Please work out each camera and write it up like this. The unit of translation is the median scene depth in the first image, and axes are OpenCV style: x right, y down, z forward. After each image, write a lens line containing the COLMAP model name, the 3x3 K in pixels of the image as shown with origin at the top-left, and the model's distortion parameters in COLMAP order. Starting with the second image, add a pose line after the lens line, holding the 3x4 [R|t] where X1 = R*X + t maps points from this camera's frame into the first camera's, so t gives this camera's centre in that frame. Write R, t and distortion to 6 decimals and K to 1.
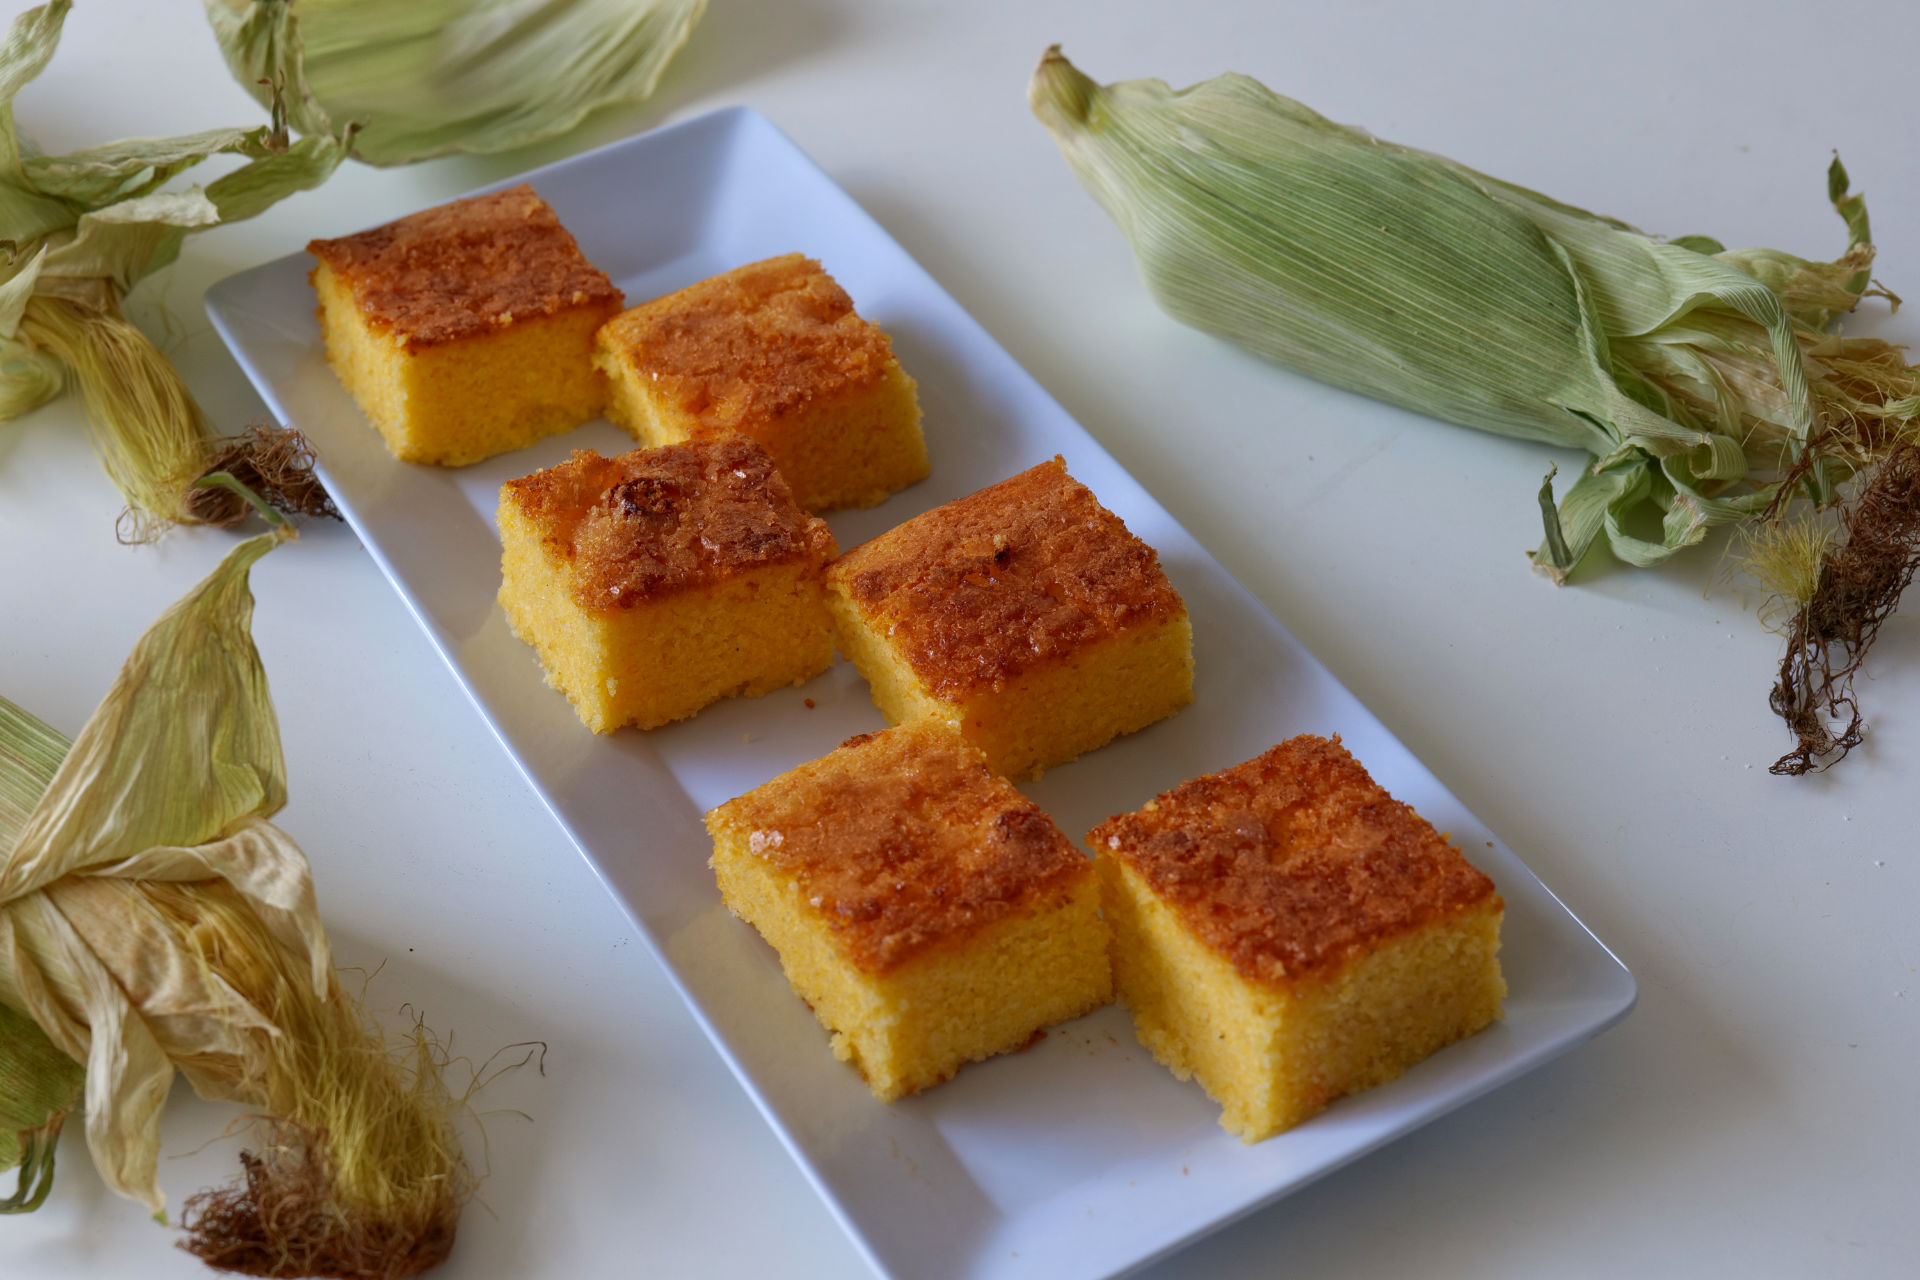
lens RADIAL K [[3149.1, 0, 949.1], [0, 3149.1, 641.0], [0, 0, 1]] dist [-0.022590, 0.000000]
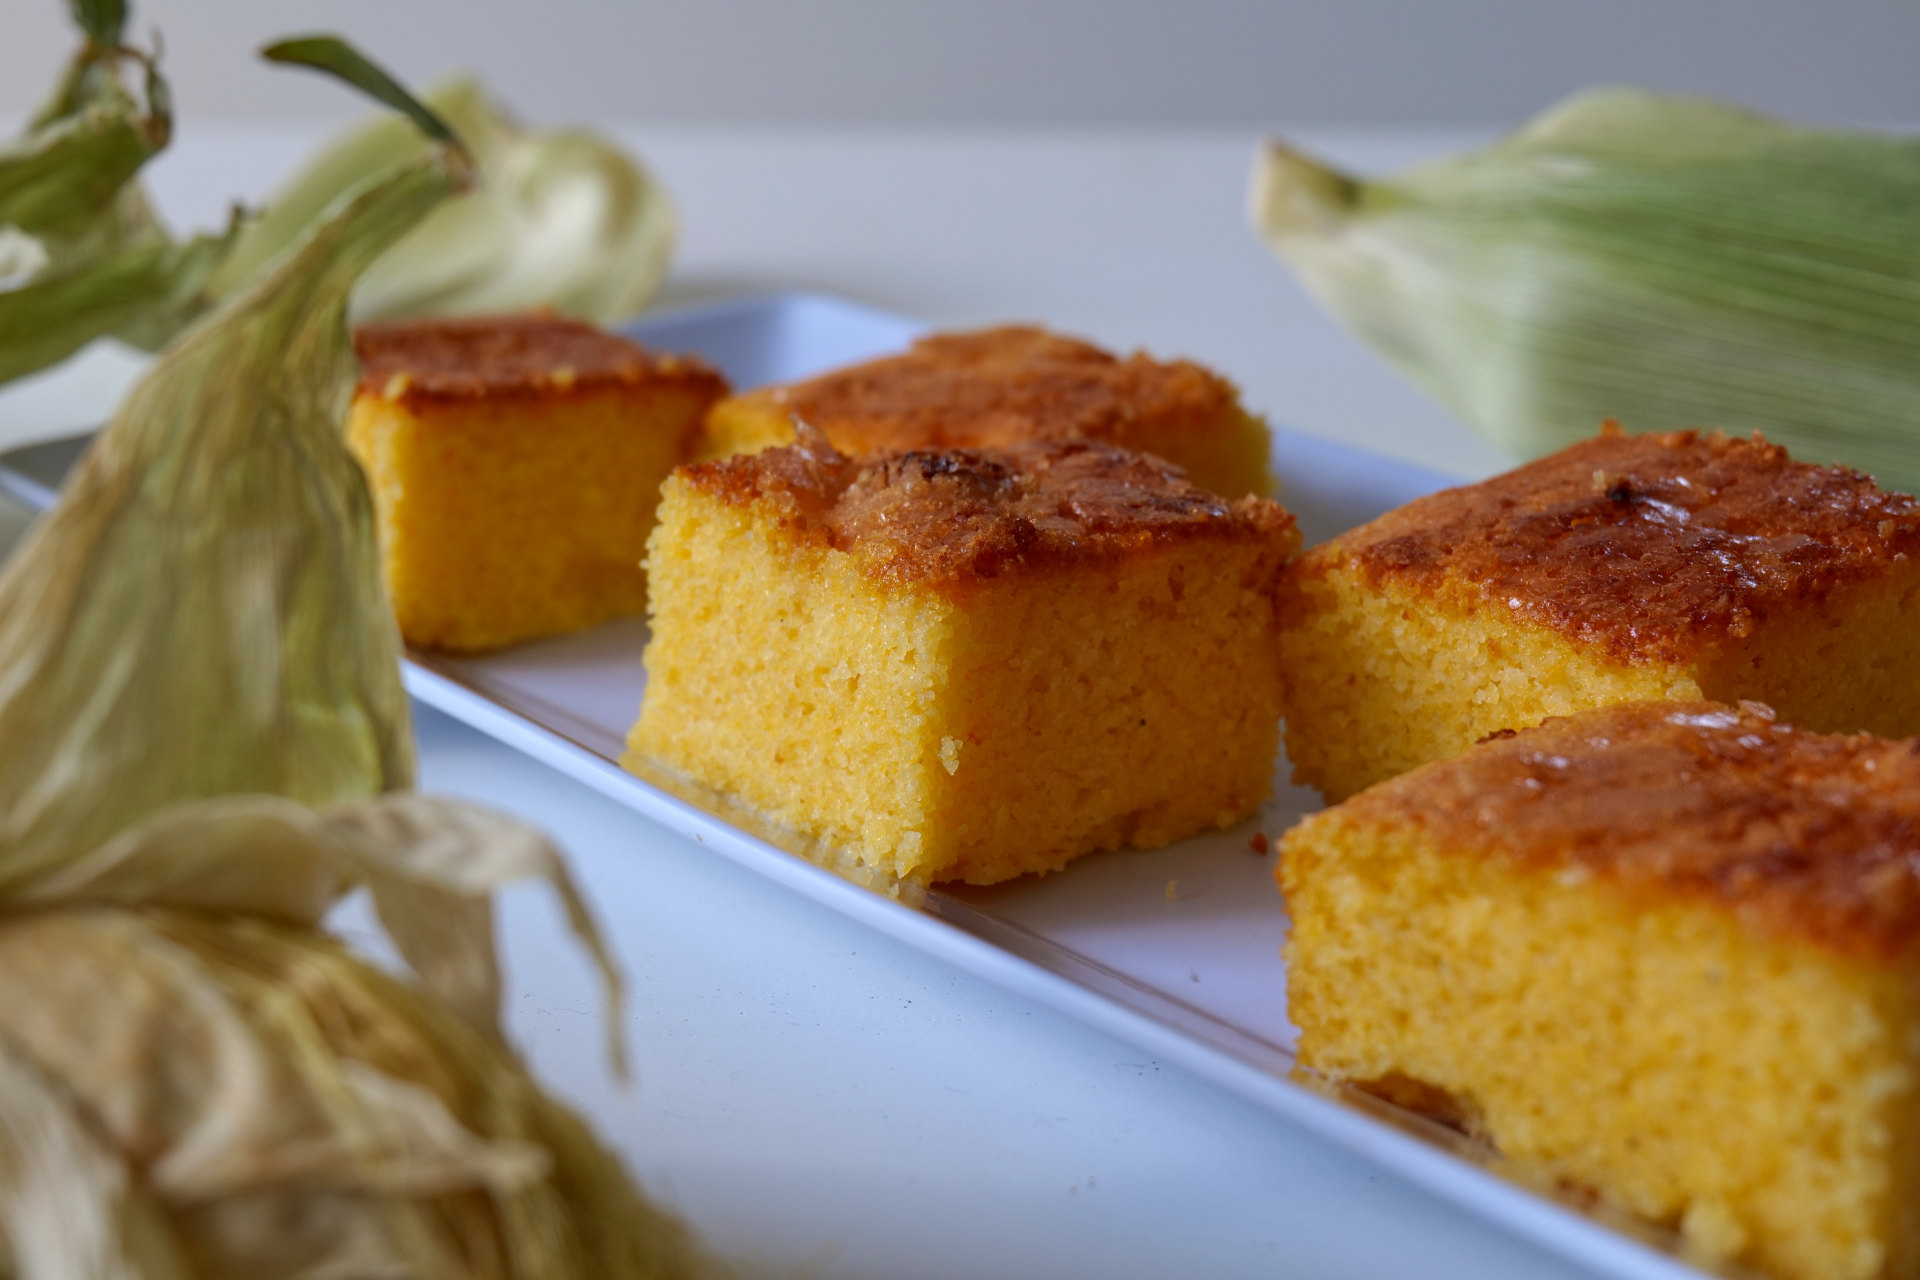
lens RADIAL K [[3149.1, 0, 953.2], [0, 3149.1, 639.7], [0, 0, 1]] dist [-0.022590, 0.000000]
pose [[0.979761, -0.034369, 0.197198, -0.210867], [0.108205, 0.919744, -0.377309, 0.194610], [-0.168404, 0.391010, 0.904849, 0.535114]]
